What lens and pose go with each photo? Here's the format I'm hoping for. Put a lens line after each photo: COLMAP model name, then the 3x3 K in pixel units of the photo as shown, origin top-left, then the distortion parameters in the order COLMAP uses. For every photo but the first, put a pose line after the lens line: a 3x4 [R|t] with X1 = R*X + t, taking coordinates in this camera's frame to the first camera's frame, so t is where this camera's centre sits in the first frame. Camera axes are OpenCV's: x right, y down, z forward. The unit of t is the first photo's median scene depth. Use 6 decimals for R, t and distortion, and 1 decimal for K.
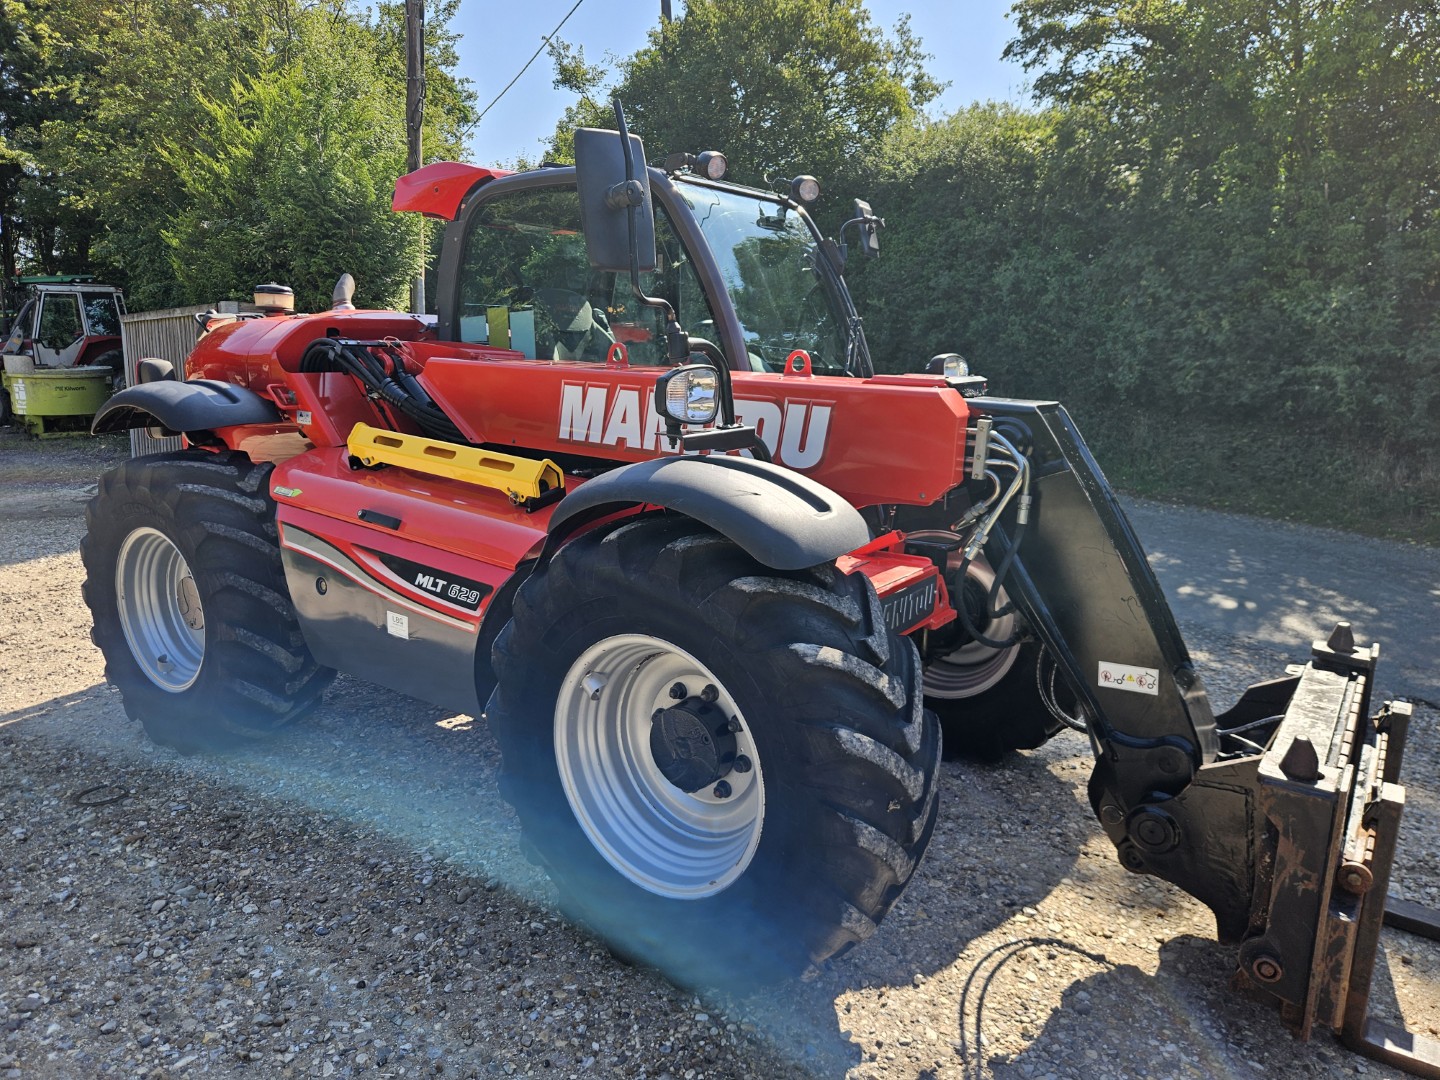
lens RADIAL K [[980.0, 0, 712.5], [0, 980.0, 529.8], [0, 0, 1]] dist [0.070103, -0.061101]
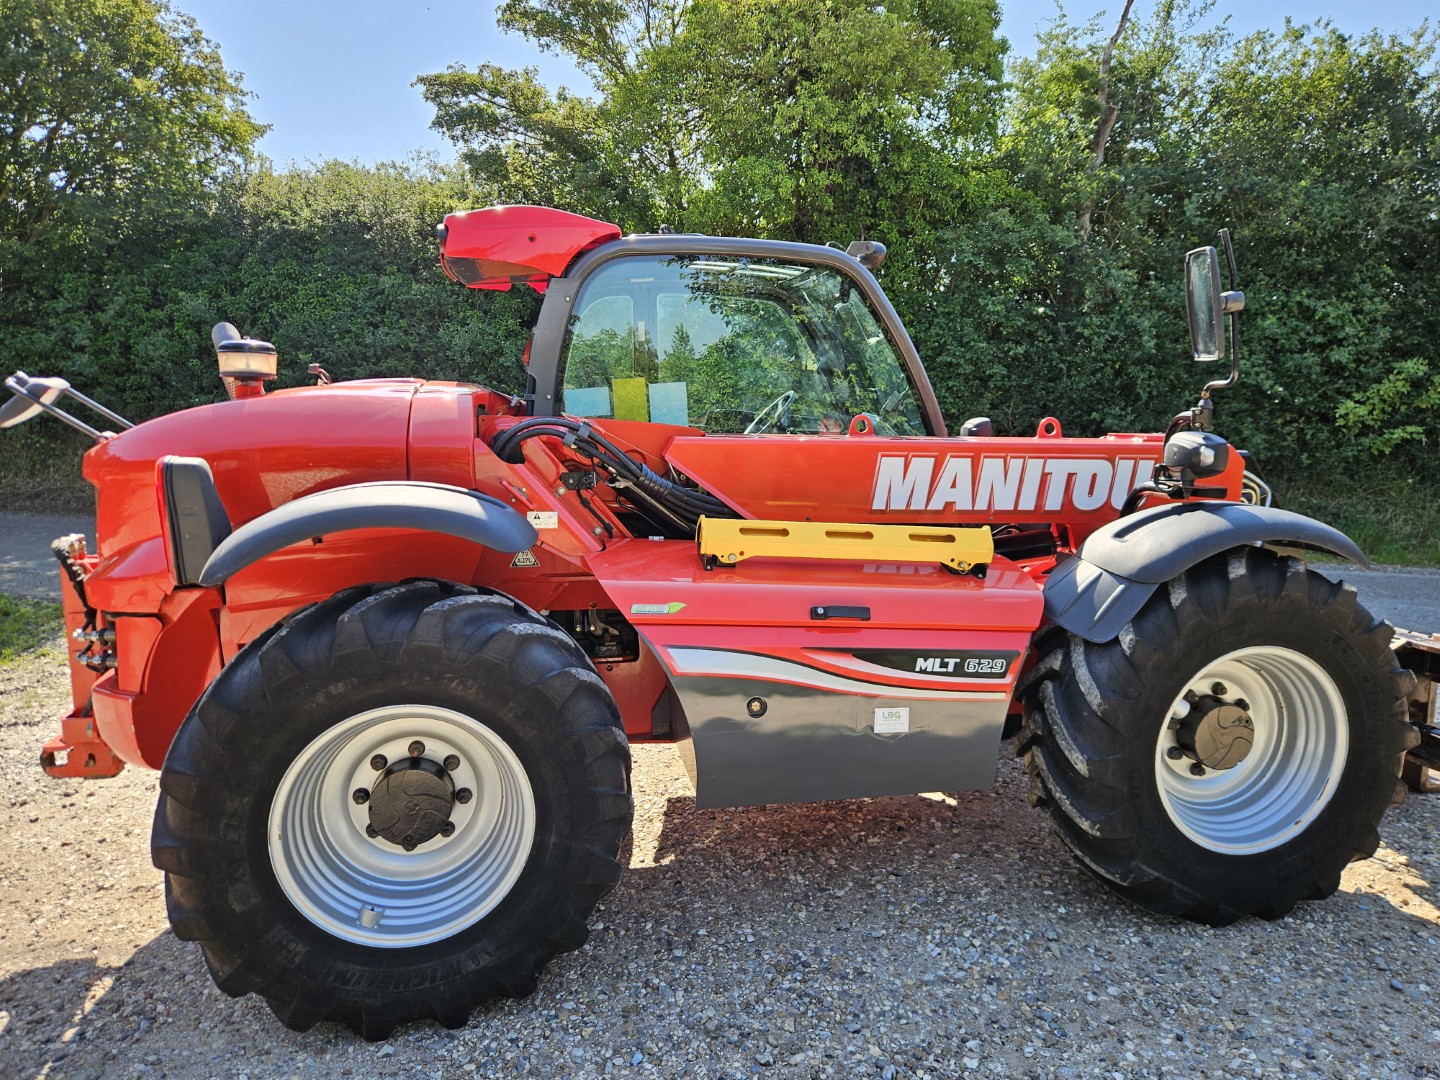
lens RADIAL K [[980.0, 0, 712.5], [0, 980.0, 529.8], [0, 0, 1]] dist [0.070103, -0.061101]
pose [[0.674545, -0.107457, 0.730371, -1.122166], [0.144670, 0.989408, 0.011956, -0.120848], [-0.723919, 0.097598, 0.682946, 0.477860]]
